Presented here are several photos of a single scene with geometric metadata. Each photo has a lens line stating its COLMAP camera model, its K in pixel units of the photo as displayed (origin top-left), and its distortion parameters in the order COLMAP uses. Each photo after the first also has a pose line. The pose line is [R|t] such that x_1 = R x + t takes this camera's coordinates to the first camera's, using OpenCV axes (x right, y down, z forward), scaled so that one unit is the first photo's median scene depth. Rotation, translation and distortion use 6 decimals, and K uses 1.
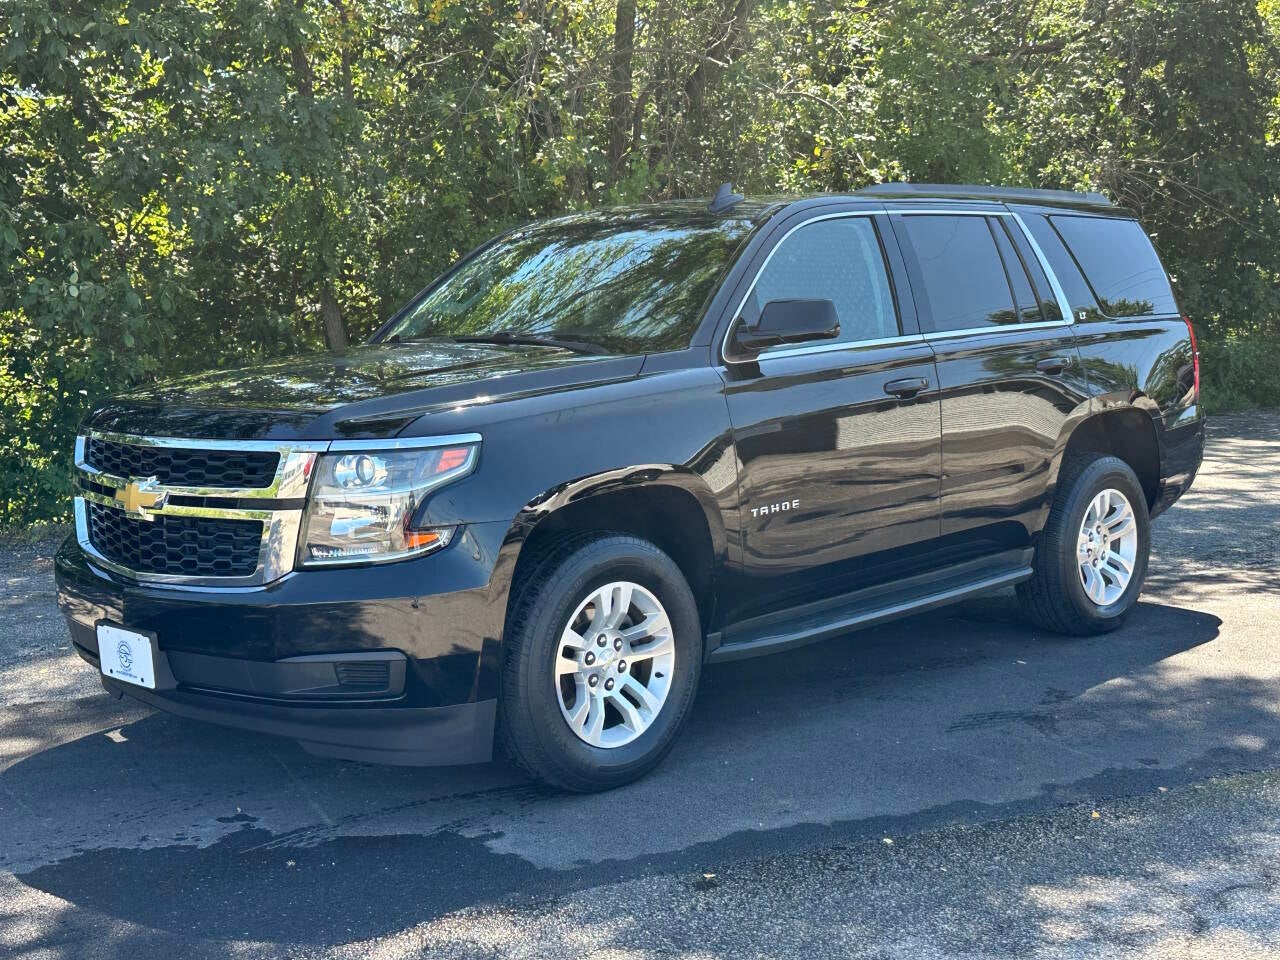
lens RADIAL K [[1599.9, 0, 620.7], [0, 1599.9, 494.4], [0, 0, 1]] dist [0.107897, 0.000000]
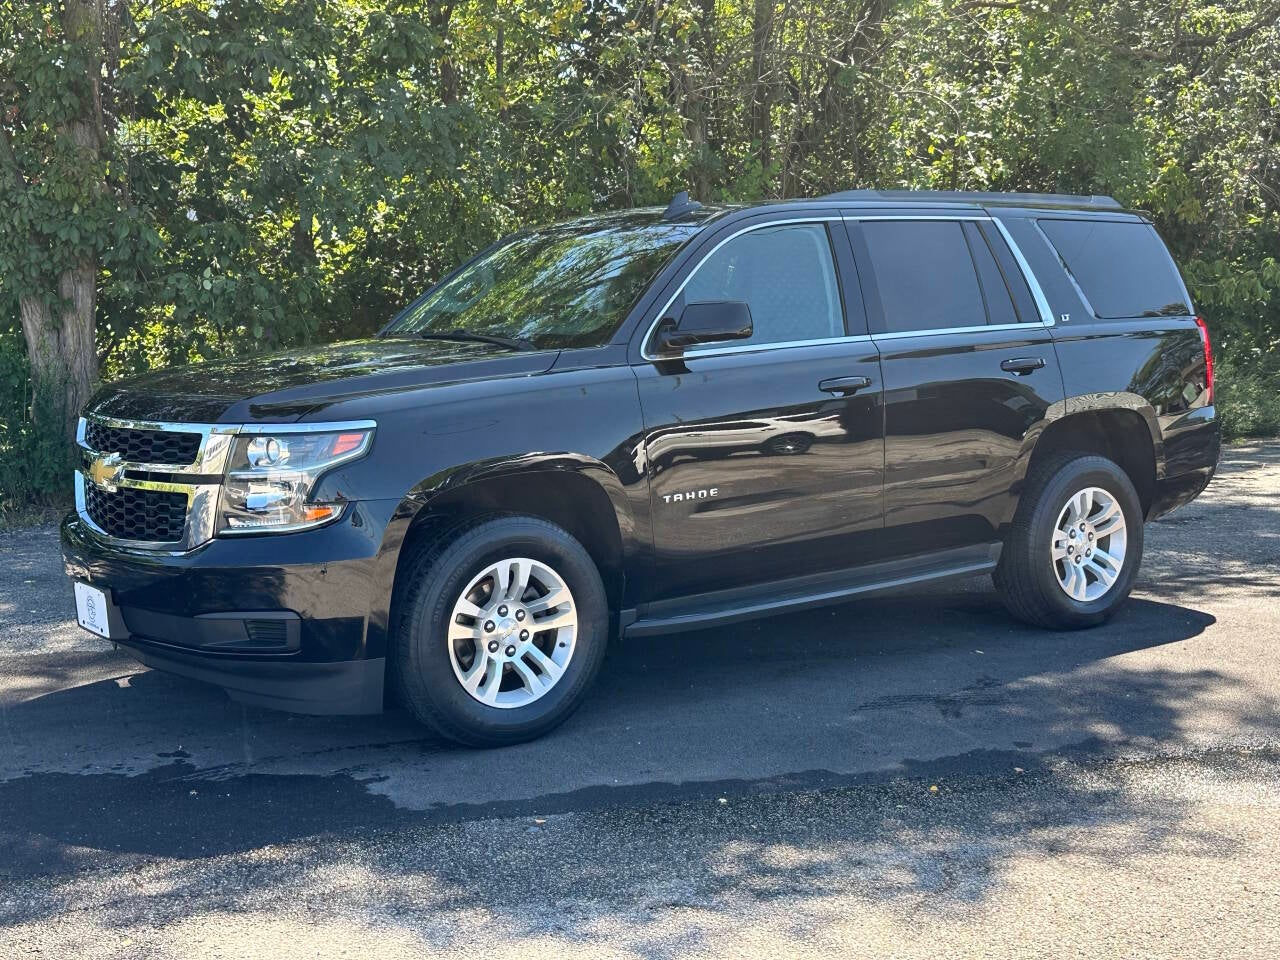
lens RADIAL K [[1599.9, 0, 627.6], [0, 1599.9, 494.5], [0, 0, 1]] dist [0.107897, 0.000000]
pose [[0.988260, 0.025023, -0.150719, 0.236690], [-0.024305, 0.999683, 0.006608, 0.001908], [0.150836, -0.002867, 0.988555, -0.075983]]
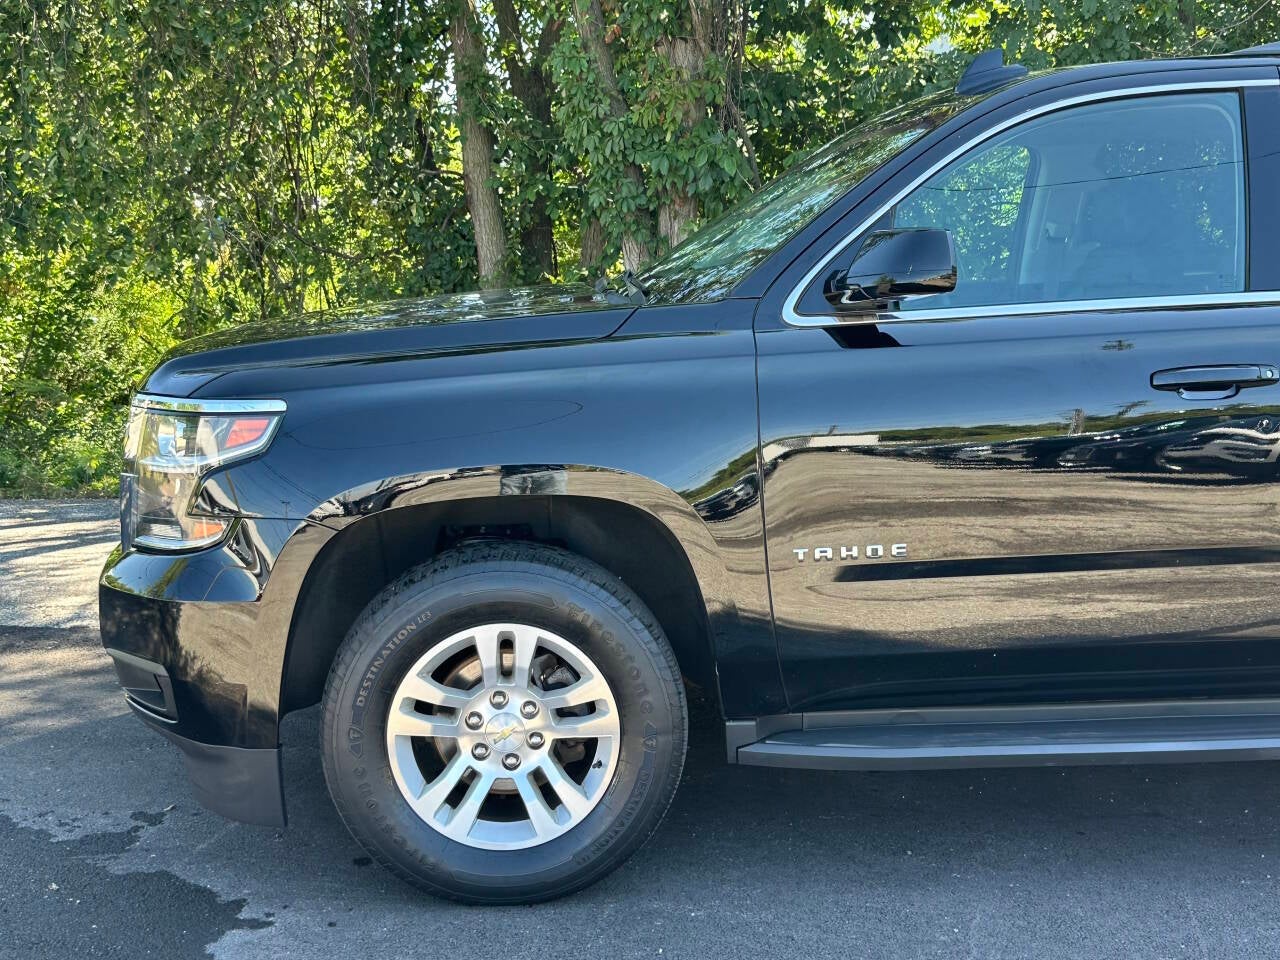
lens RADIAL K [[1599.9, 0, 639.5], [0, 1599.9, 496.9], [0, 0, 1]] dist [0.107897, 0.000000]
pose [[0.742964, 0.117202, -0.658990, 0.500845], [-0.089150, 0.993106, 0.076114, -0.060426], [0.663368, 0.002199, 0.748290, 0.499254]]
